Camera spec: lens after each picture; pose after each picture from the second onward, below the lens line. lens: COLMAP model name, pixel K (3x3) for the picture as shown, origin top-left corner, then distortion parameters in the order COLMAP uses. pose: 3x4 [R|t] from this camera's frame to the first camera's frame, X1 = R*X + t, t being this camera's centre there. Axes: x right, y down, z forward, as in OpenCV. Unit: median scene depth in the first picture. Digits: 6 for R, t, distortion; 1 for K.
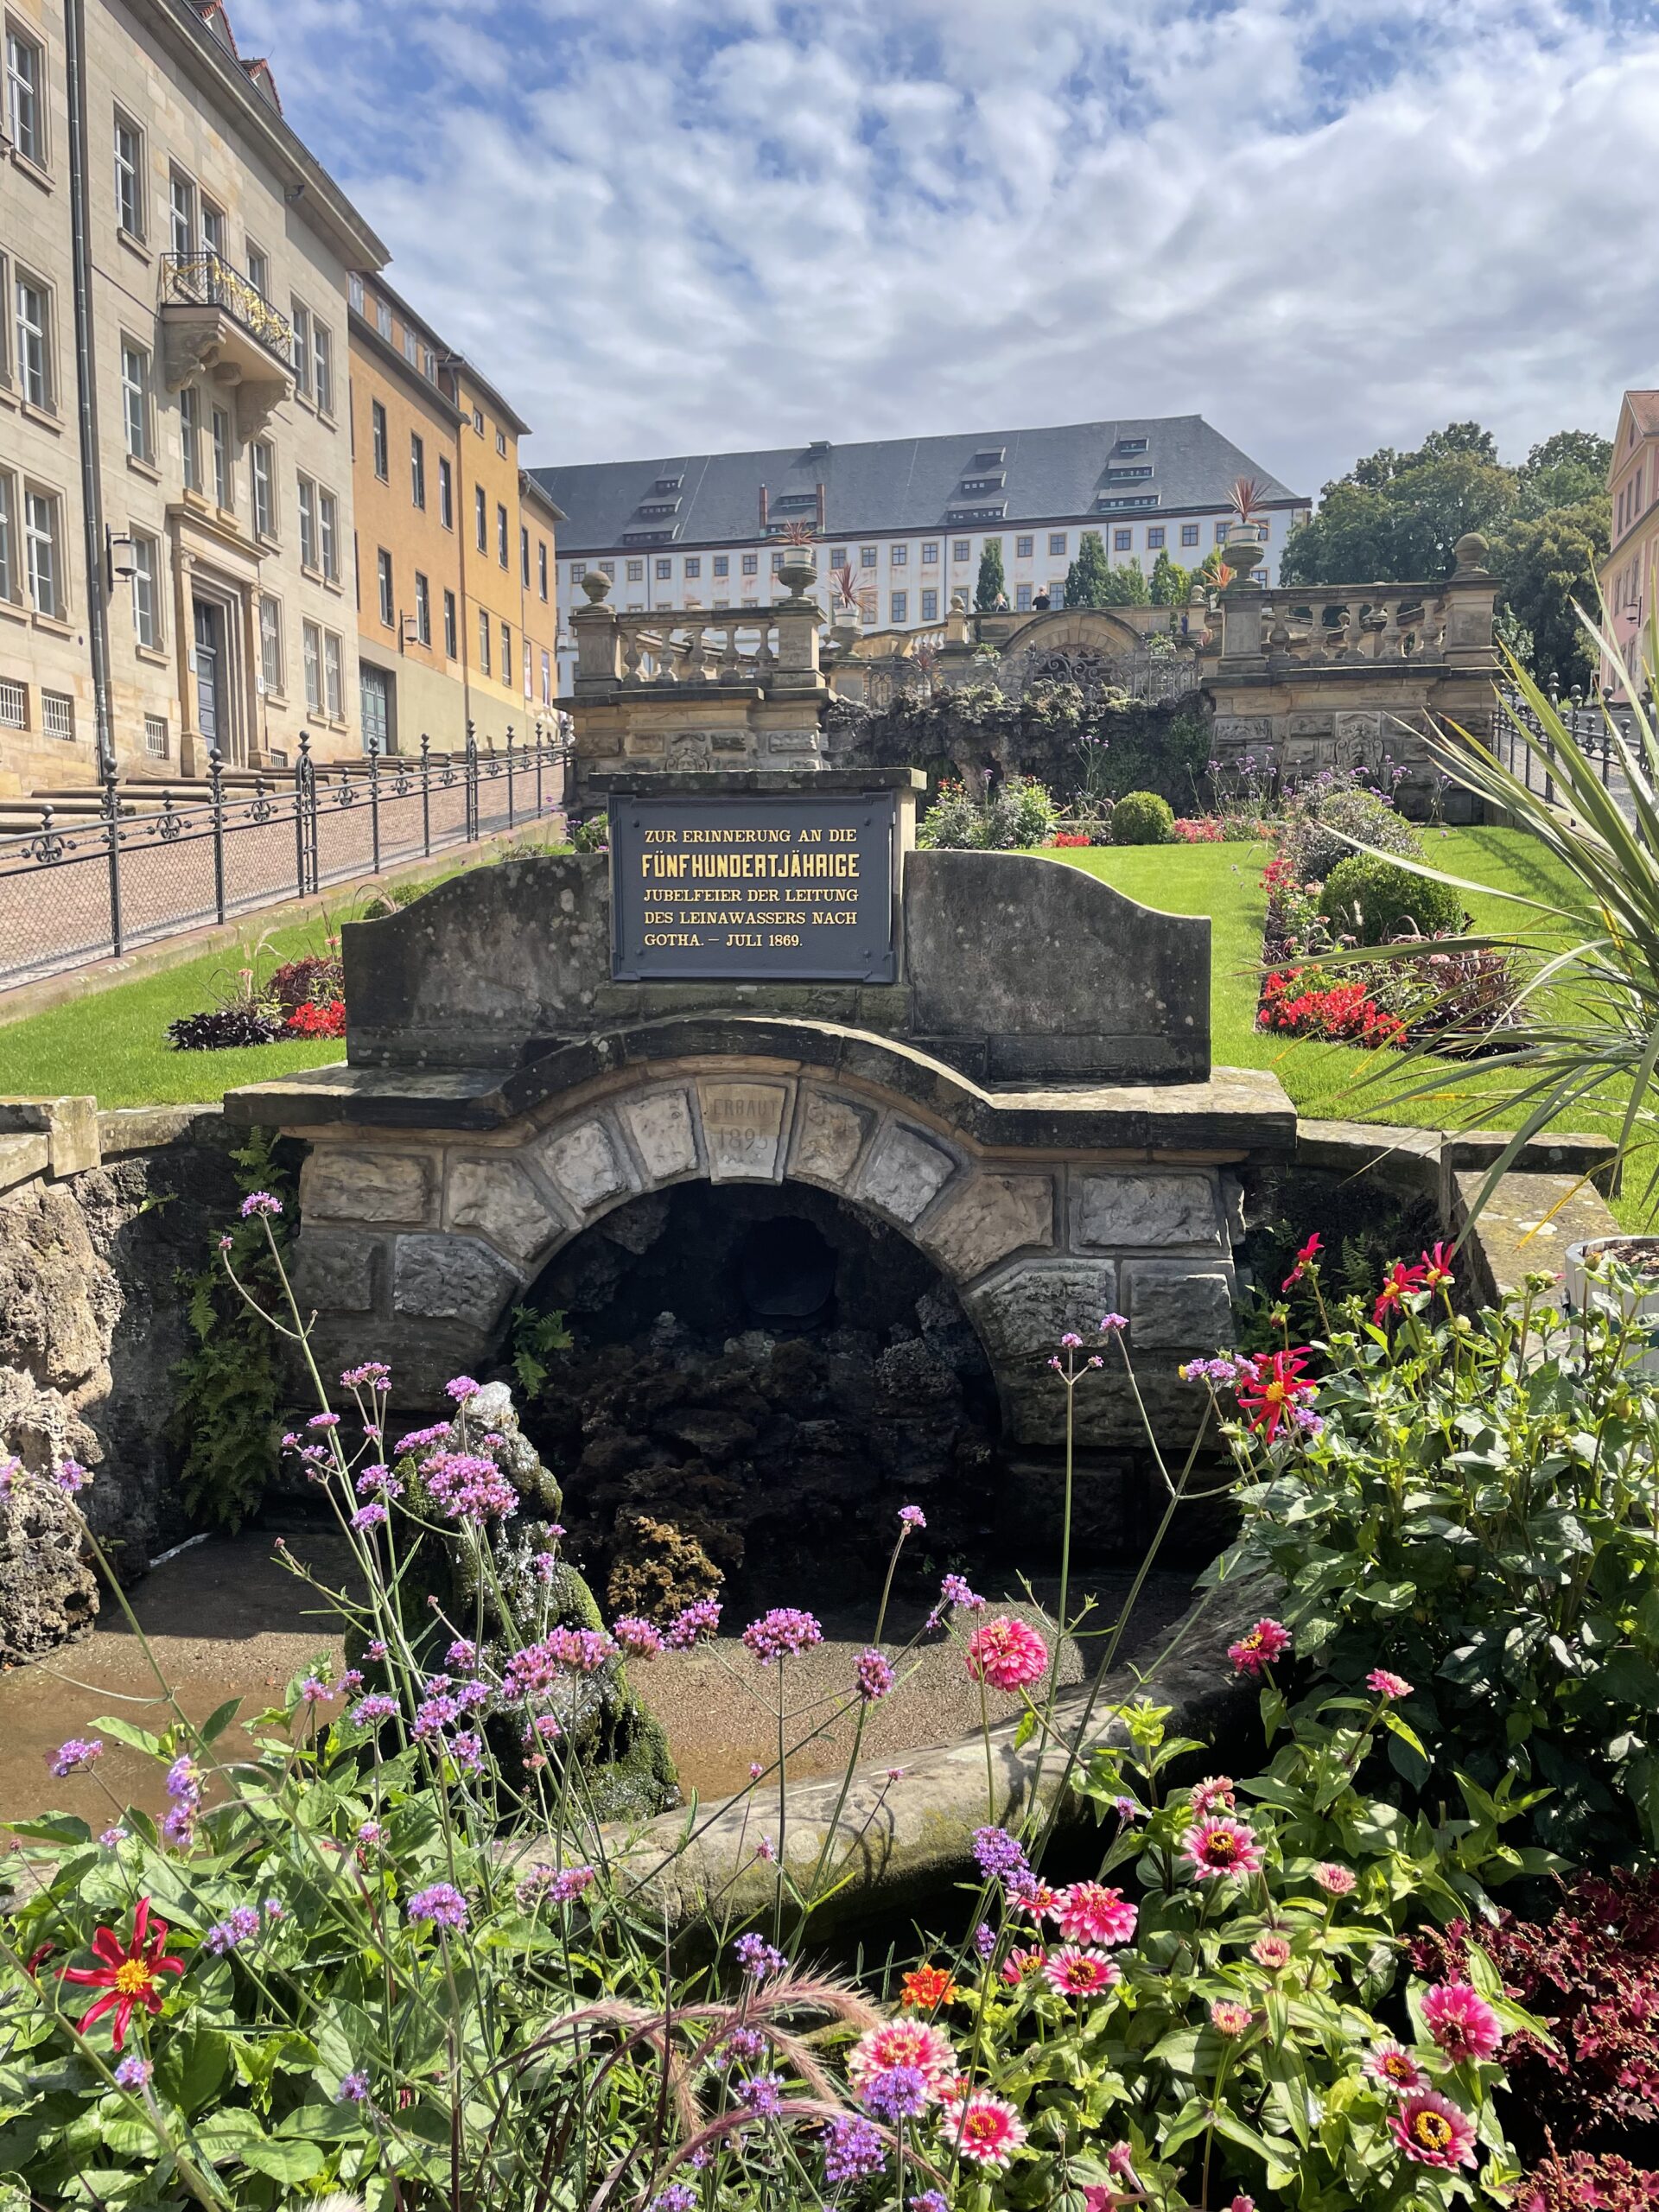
lens RADIAL K [[1656.7, 0, 836.0], [0, 1656.7, 1137.0], [0, 0, 1]] dist [0.020385, -0.001428]
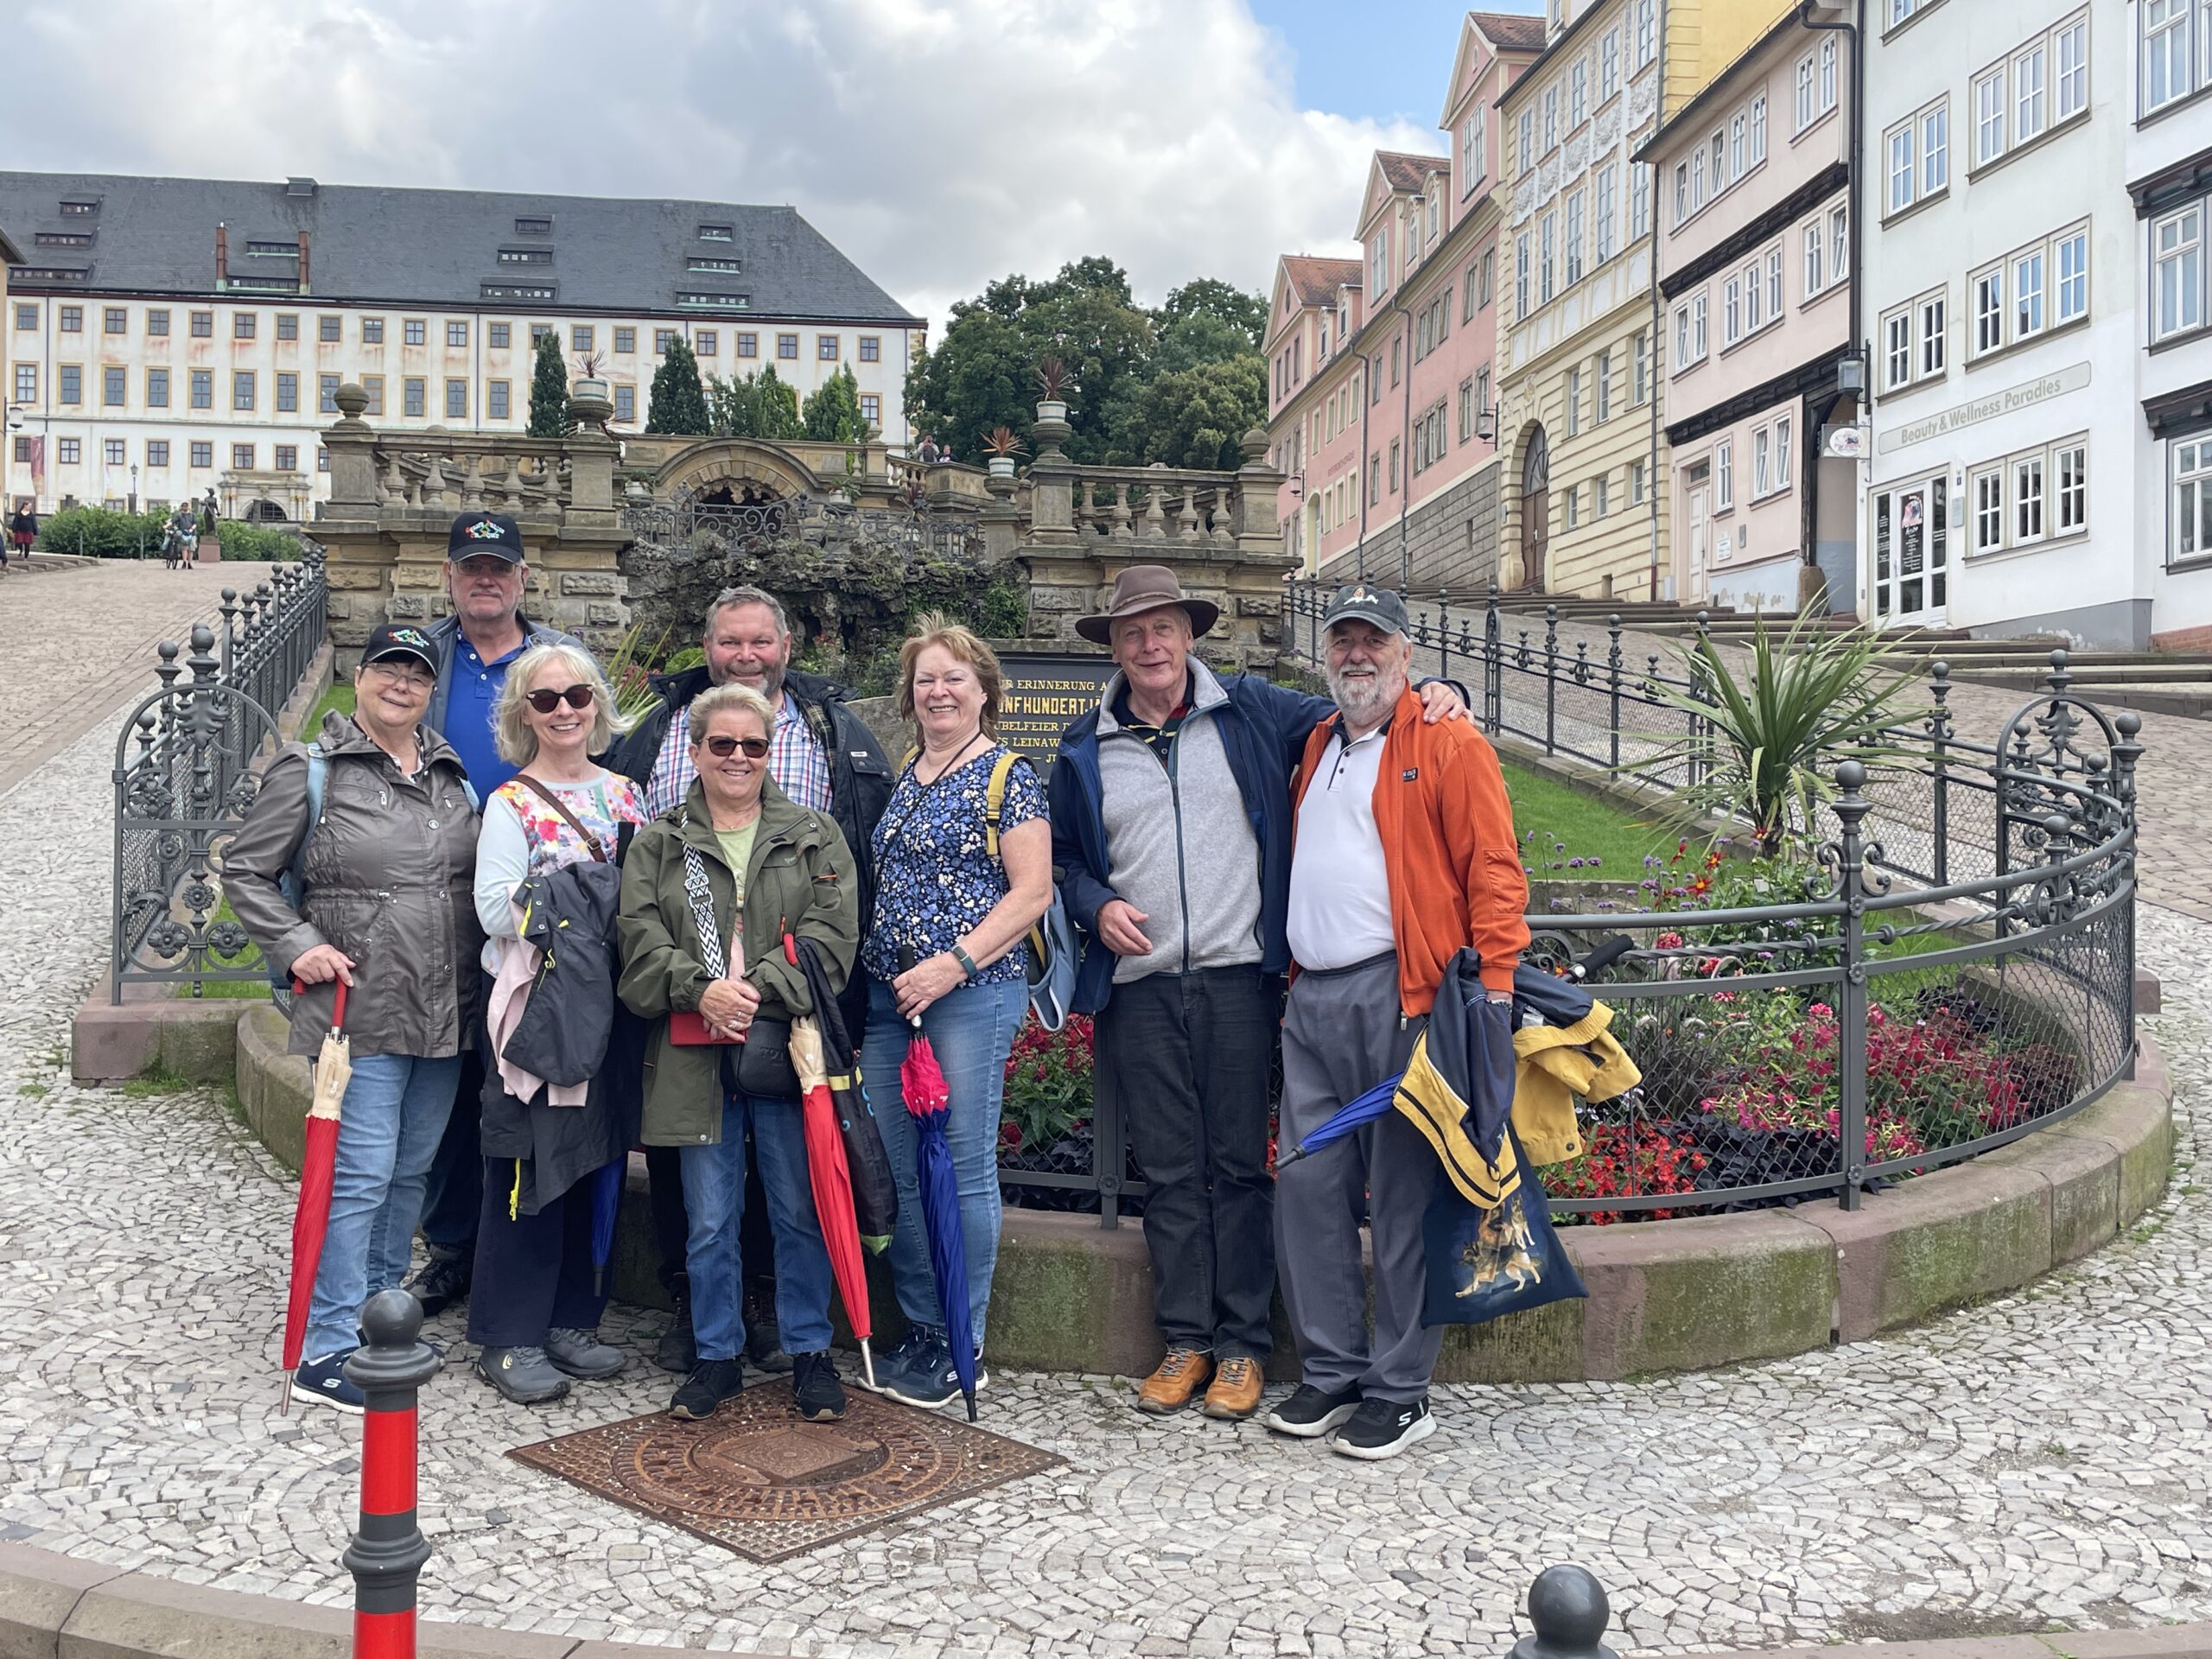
lens RADIAL K [[2150.4, 0, 1106.0], [0, 2150.4, 829.5], [0, 0, 1]] dist [0.112292, -0.181315]
pose [[0.931552, 0.009268, 0.363491, -0.641109], [0.034377, 0.992952, -0.113418, 0.140368], [-0.361980, 0.118150, 0.924668, -0.650826]]
